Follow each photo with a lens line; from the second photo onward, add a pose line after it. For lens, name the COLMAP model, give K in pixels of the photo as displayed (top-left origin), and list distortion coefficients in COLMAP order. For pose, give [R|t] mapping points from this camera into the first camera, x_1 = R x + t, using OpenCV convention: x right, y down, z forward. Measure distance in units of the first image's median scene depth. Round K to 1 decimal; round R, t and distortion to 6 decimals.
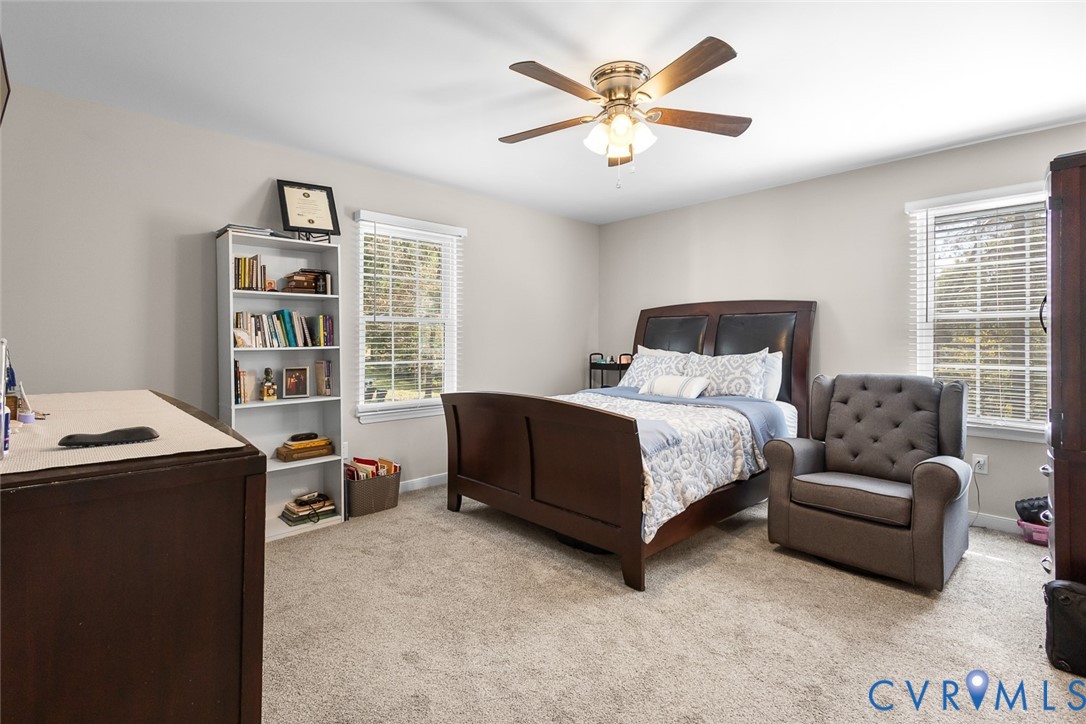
lens RADIAL K [[507.7, 0, 542.6], [0, 507.7, 342.5], [0, 0, 1]] dist [0.005779, 0.000156]
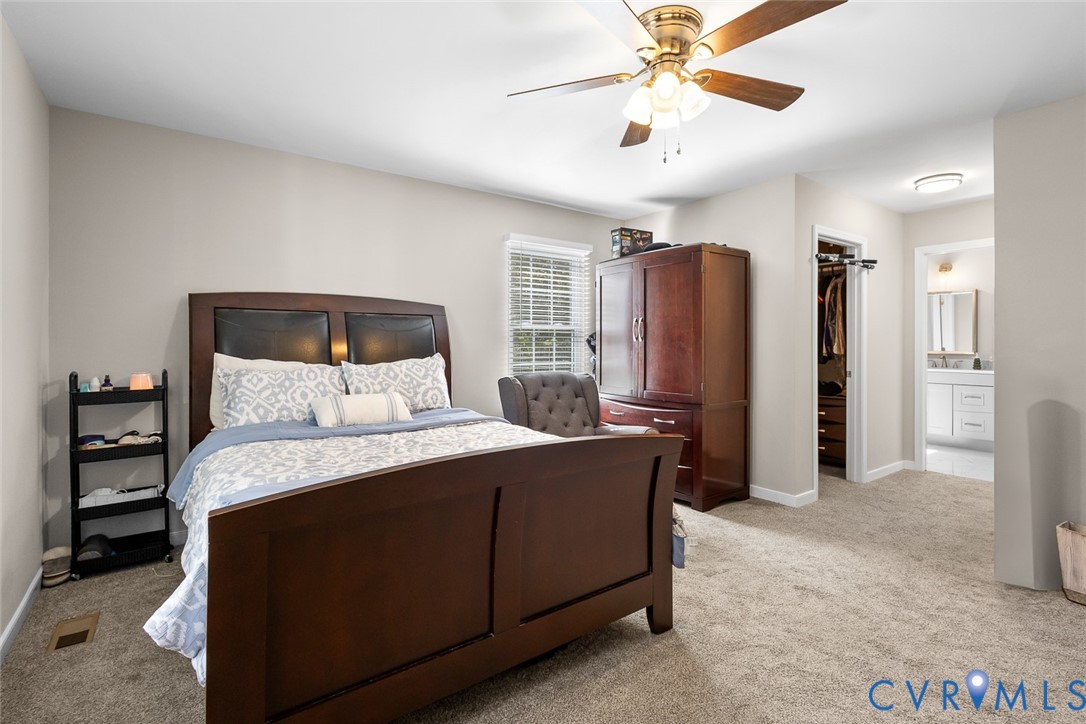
lens RADIAL K [[507.7, 0, 542.0], [0, 507.7, 351.5], [0, 0, 1]] dist [0.005779, 0.000156]
pose [[0.143063, -0.016752, 0.989572, -0.532225], [0.004035, 0.999858, 0.016343, -0.008405], [-0.989705, 0.001654, 0.143110, 0.816475]]
